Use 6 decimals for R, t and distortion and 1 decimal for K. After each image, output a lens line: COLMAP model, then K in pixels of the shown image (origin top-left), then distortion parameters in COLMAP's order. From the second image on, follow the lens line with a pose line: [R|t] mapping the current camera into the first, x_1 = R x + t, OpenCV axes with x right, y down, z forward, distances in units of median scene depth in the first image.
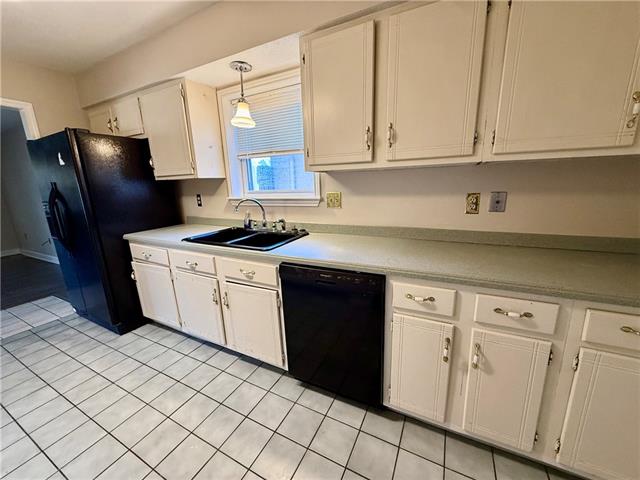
lens RADIAL K [[255.3, 0, 319.2], [0, 255.3, 241.2], [0, 0, 1]] dist [-0.000073, -0.000136]
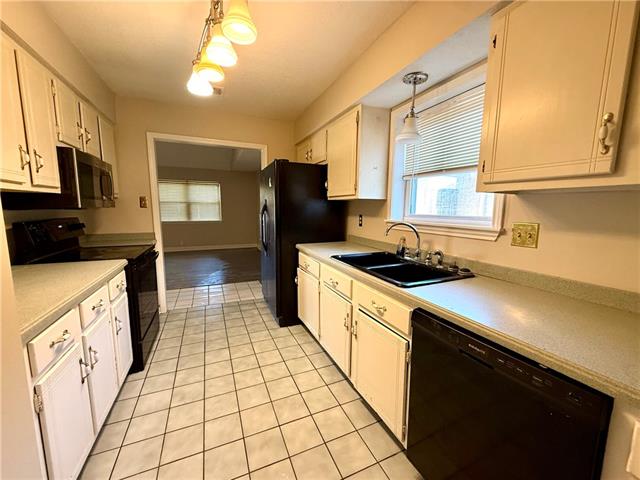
lens RADIAL K [[255.3, 0, 319.2], [0, 255.3, 241.2], [0, 0, 1]] dist [-0.000073, -0.000136]
pose [[0.777178, 0.123573, -0.617028, 0.053266], [-0.178047, 0.983644, -0.027264, -0.028681], [0.603567, 0.131049, 0.786469, 0.144741]]
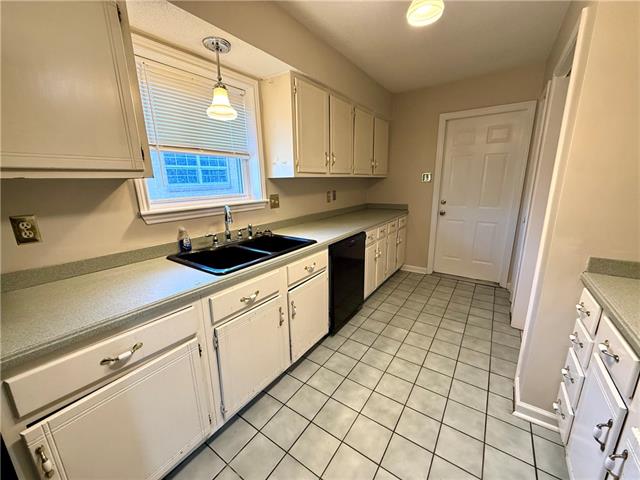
lens RADIAL K [[255.3, 0, 319.2], [0, 255.3, 241.2], [0, 0, 1]] dist [-0.000073, -0.000136]
pose [[0.130959, -0.199963, 0.971012, -1.084849], [0.238379, 0.957063, 0.164941, -0.126699], [-0.962302, 0.209868, 0.173003, 0.619261]]
